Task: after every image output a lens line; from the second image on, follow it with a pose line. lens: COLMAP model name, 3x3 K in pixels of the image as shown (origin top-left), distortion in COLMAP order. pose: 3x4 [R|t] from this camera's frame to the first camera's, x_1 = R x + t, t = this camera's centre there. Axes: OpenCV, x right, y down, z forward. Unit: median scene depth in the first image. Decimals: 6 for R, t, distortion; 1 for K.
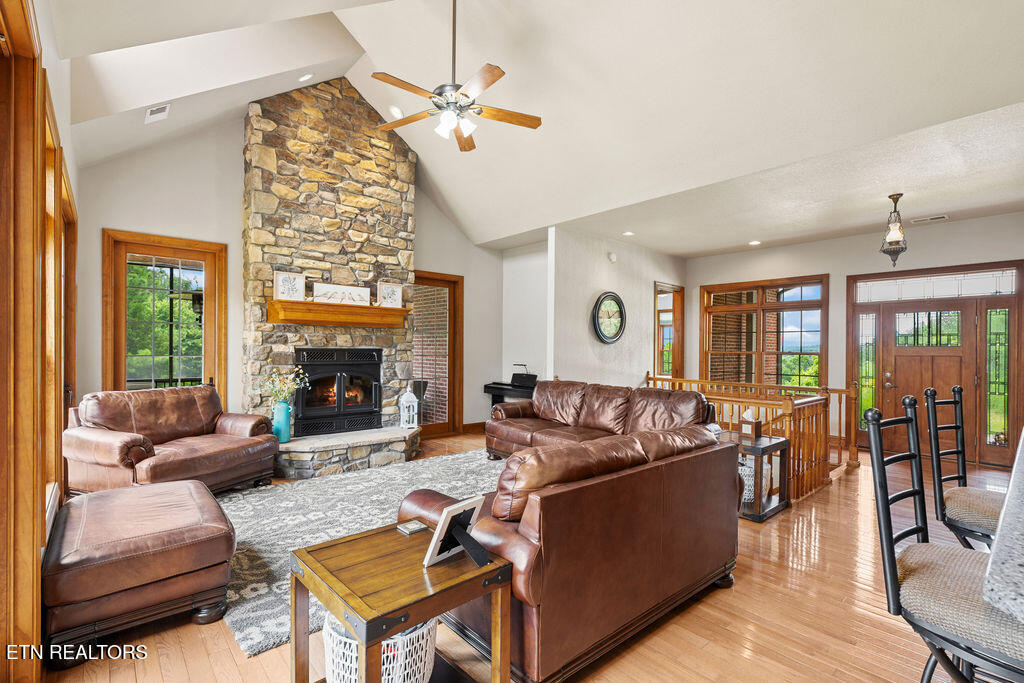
lens RADIAL K [[469.2, 0, 504.3], [0, 469.2, 342.4], [0, 0, 1]] dist [-0.005624, 0.000646]
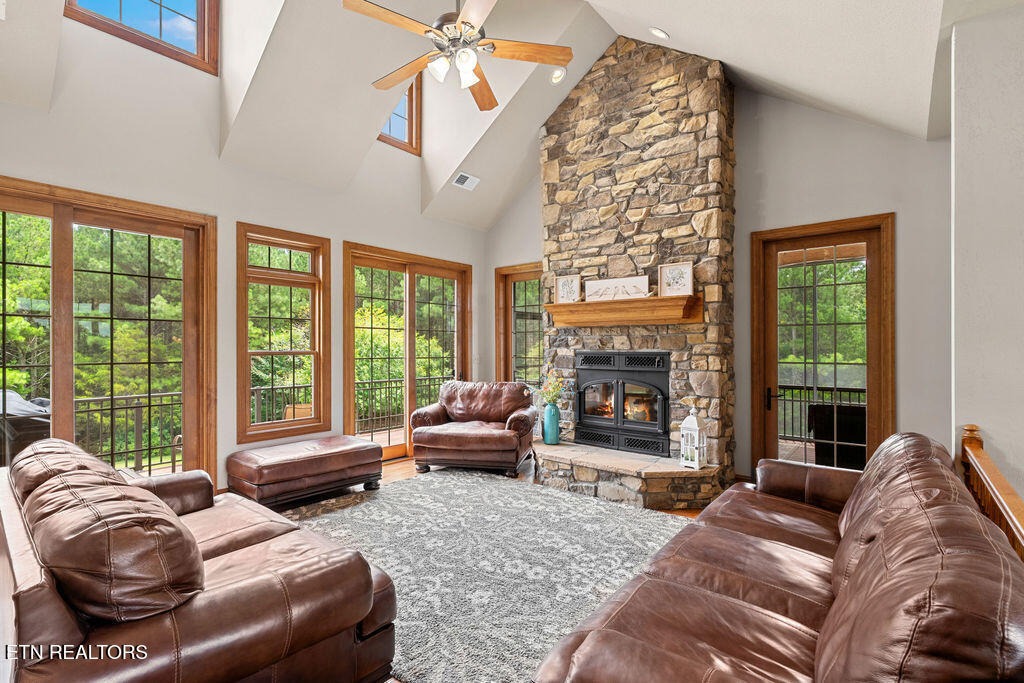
lens RADIAL K [[469.2, 0, 511.8], [0, 469.2, 344.2], [0, 0, 1]] dist [-0.005624, 0.000646]
pose [[0.162997, -0.019946, -0.986425, 0.443611], [0.009491, 0.999781, -0.018648, 0.012340], [0.986581, -0.006323, 0.163151, 0.635071]]
